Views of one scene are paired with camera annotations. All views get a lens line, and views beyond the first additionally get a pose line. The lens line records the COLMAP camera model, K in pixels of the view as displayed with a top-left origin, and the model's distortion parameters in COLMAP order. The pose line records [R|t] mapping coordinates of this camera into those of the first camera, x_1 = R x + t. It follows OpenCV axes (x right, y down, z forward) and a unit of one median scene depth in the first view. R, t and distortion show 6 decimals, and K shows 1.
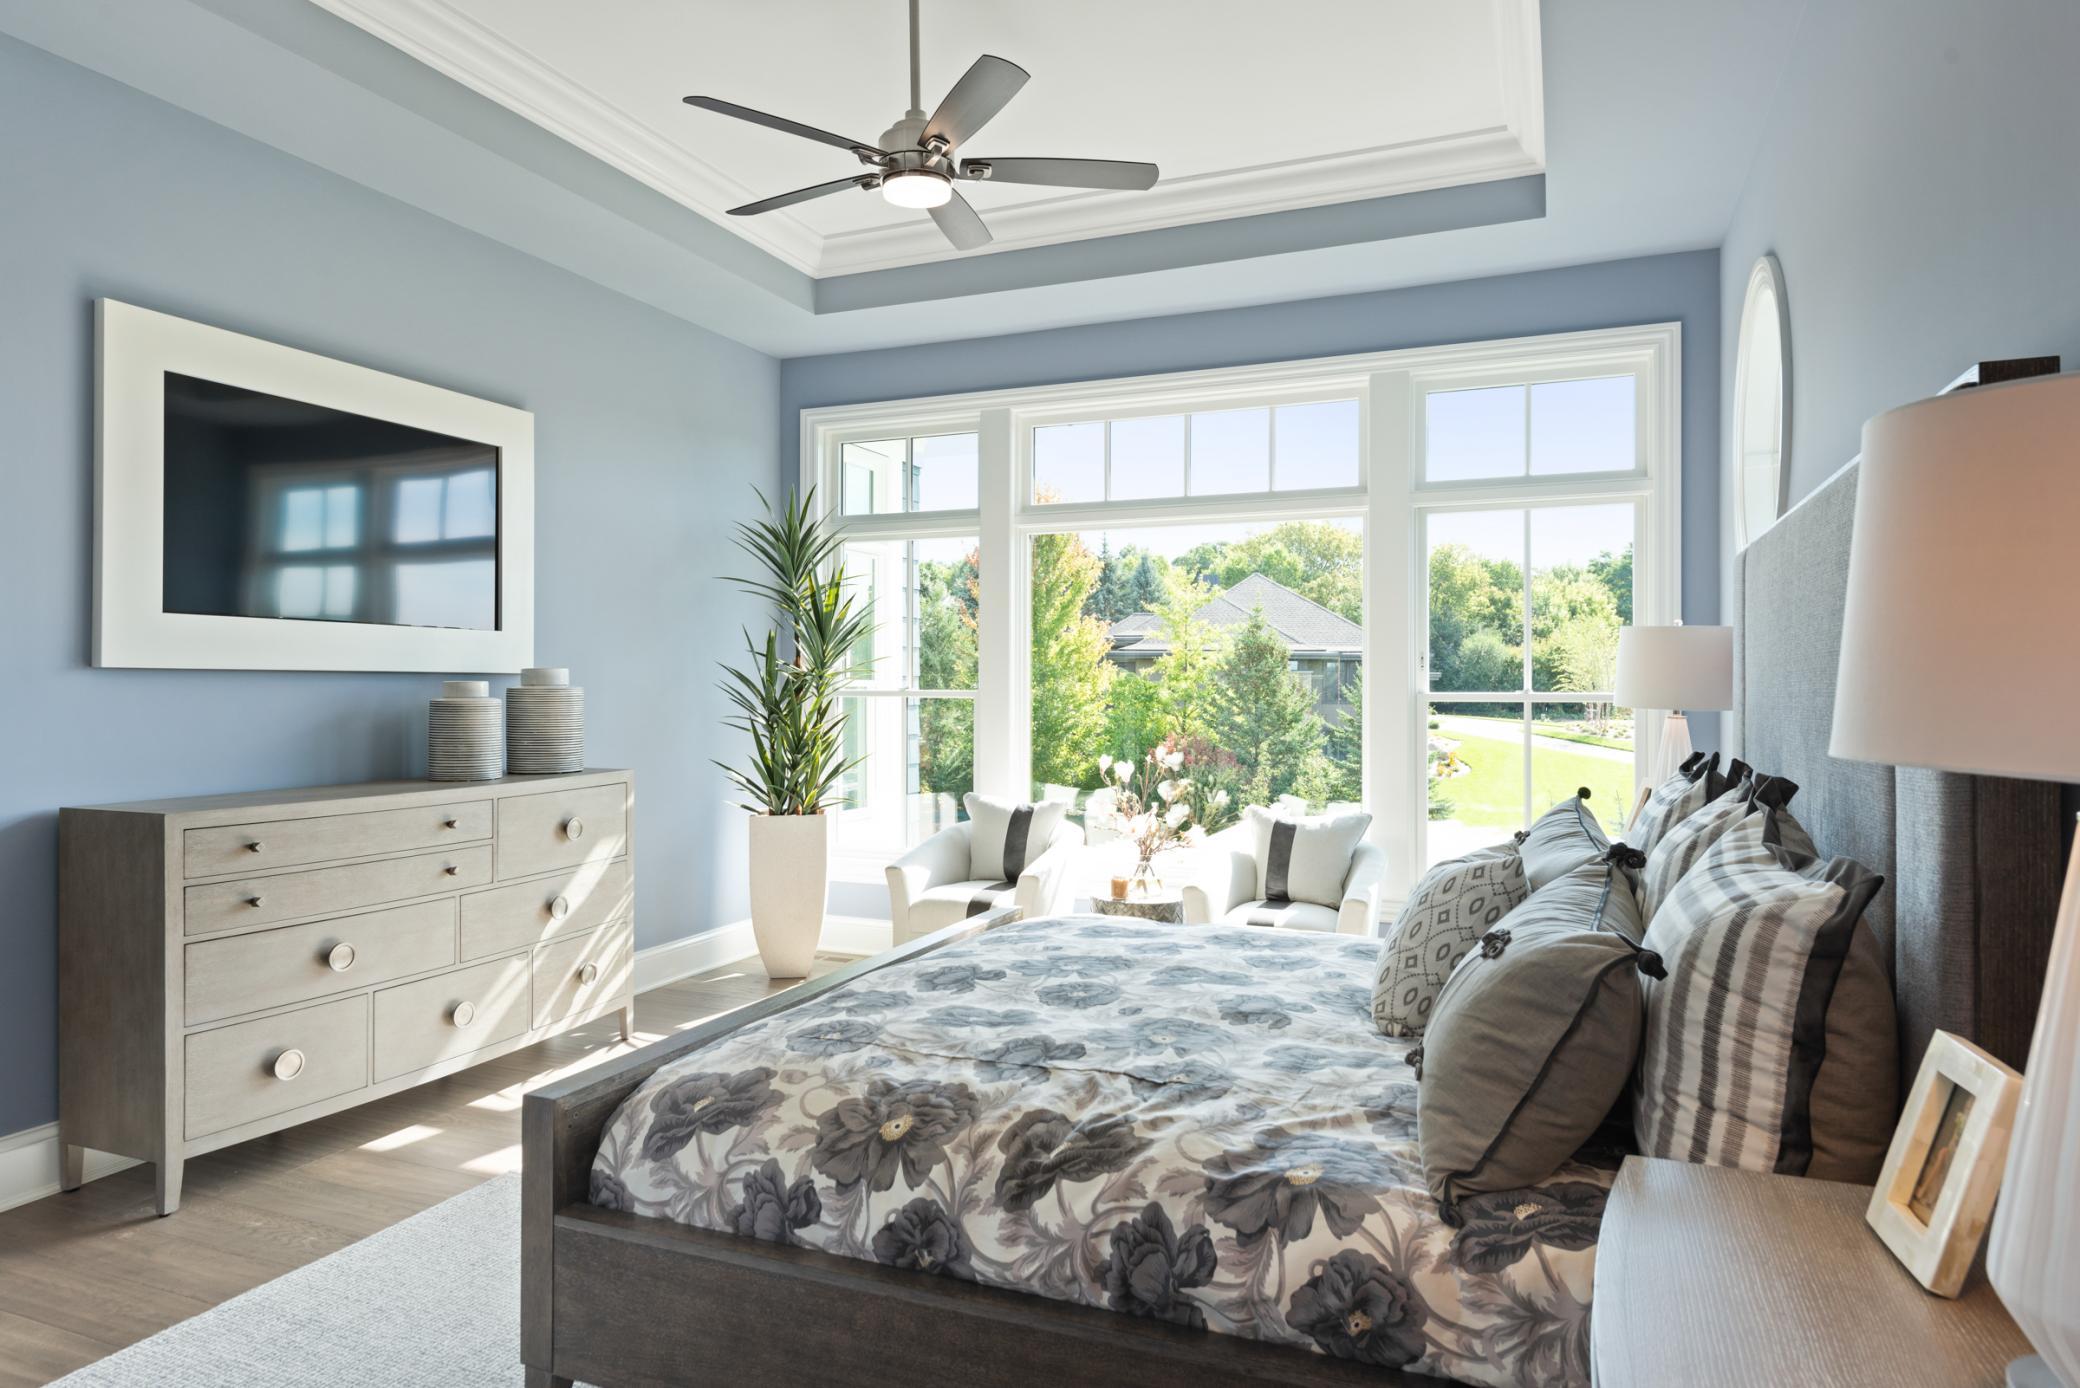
lens RADIAL K [[1252.1, 0, 1040.0], [0, 1252.1, 694.0], [0, 0, 1]] dist [0.006059, 0.000445]
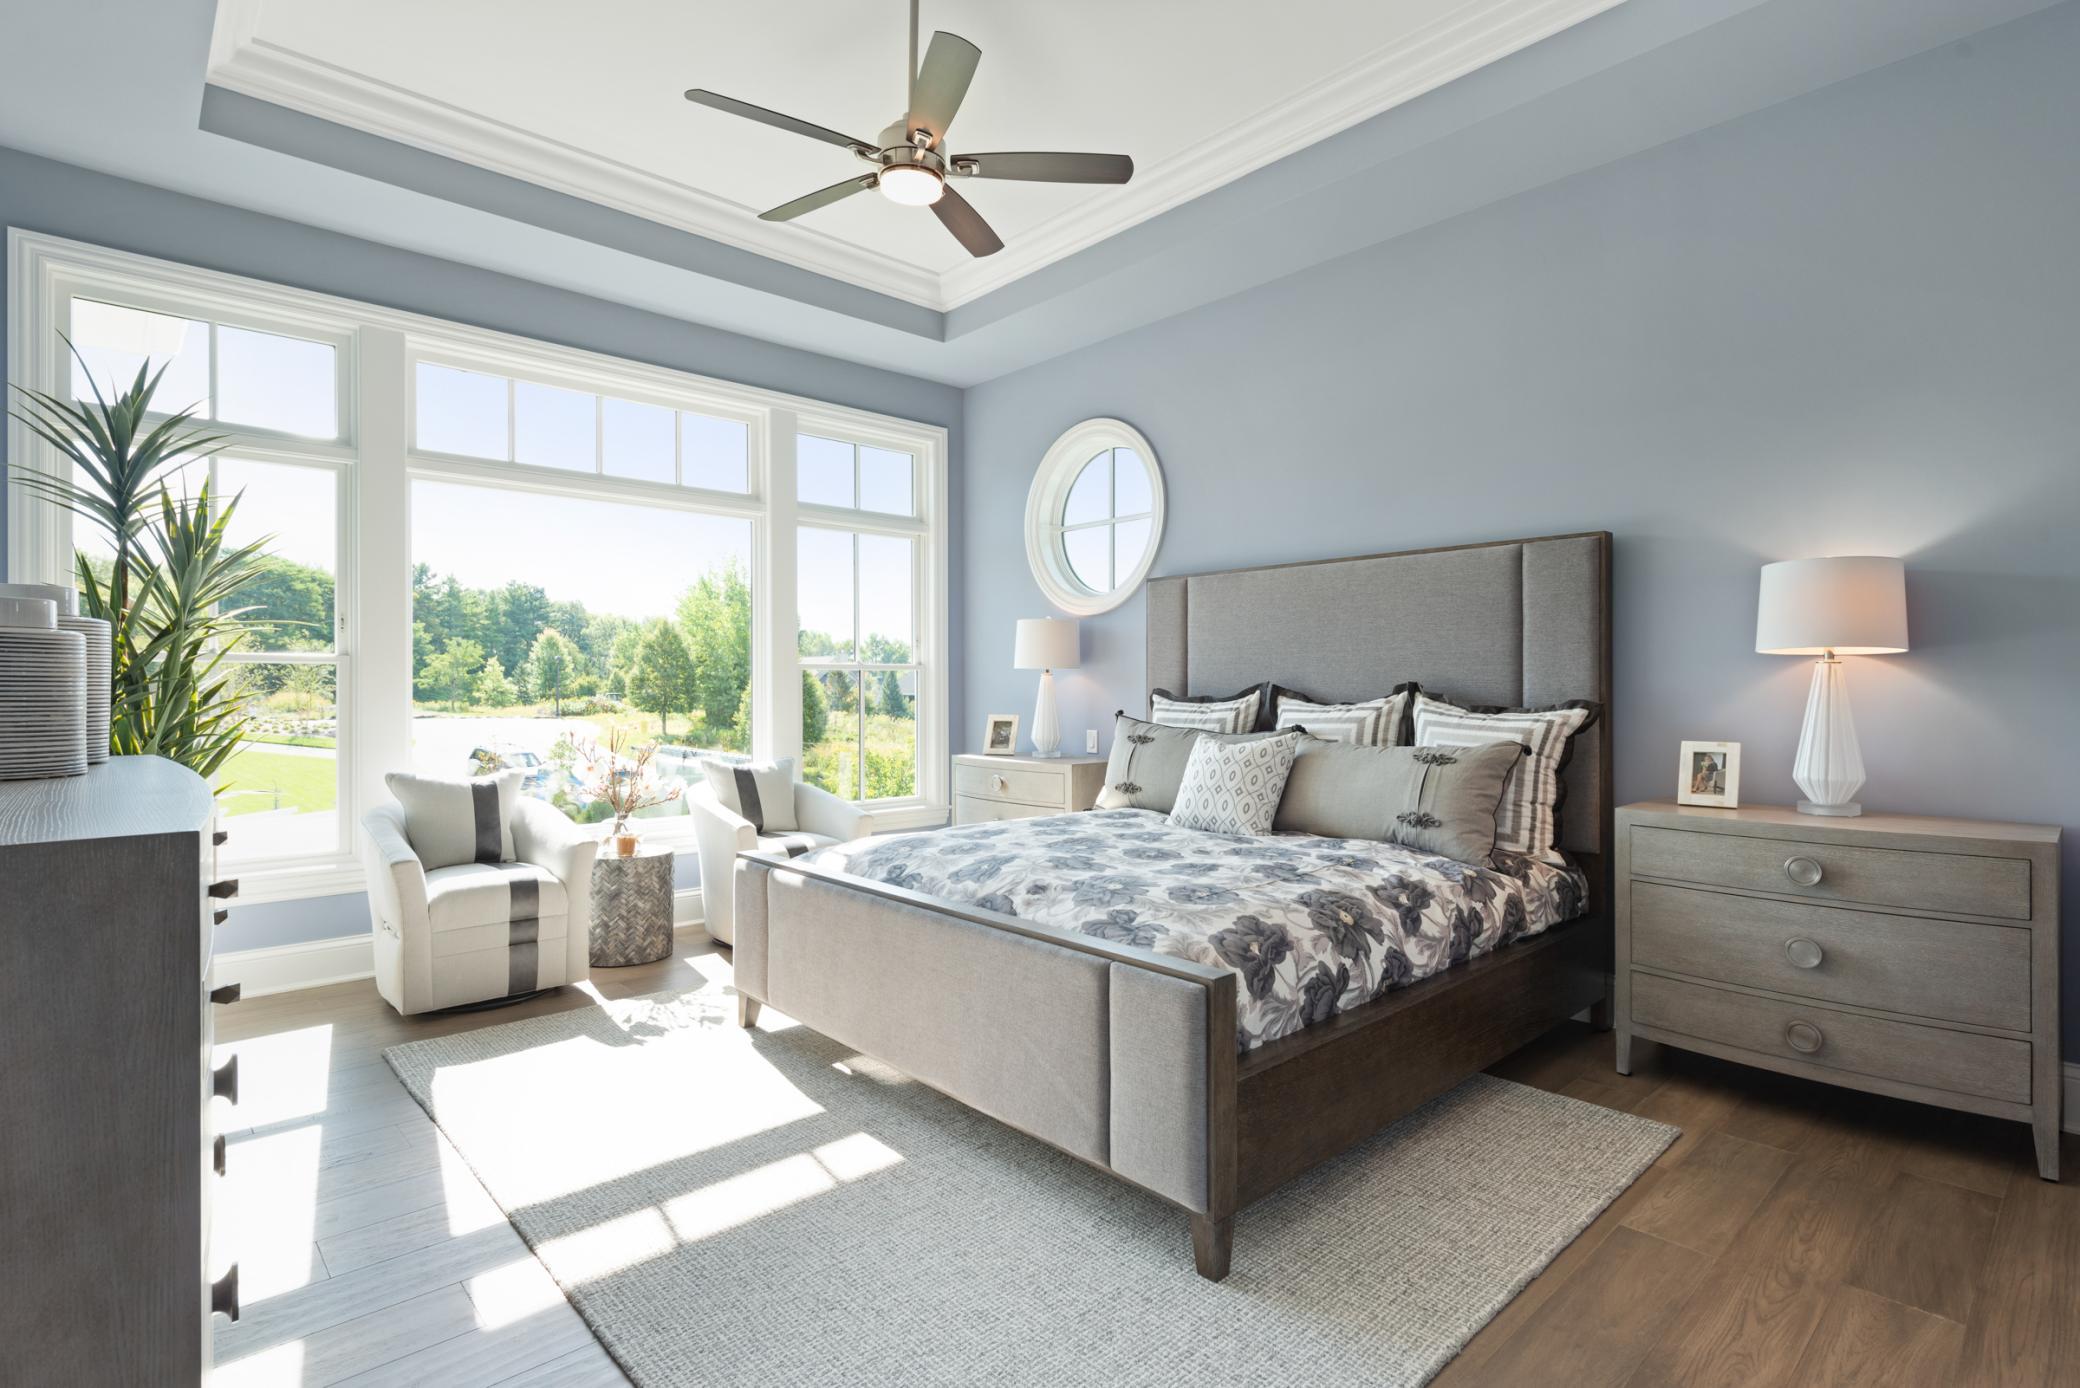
lens RADIAL K [[1010.3, 0, 1040.0], [0, 1010.3, 694.0], [0, 0, 1]] dist [-0.018572, -0.000190]
pose [[0.417629, -0.007667, 0.908585, -1.329469], [0.004375, 0.999970, 0.006427, 0.066639], [-0.908607, 0.001291, 0.417650, 0.805061]]
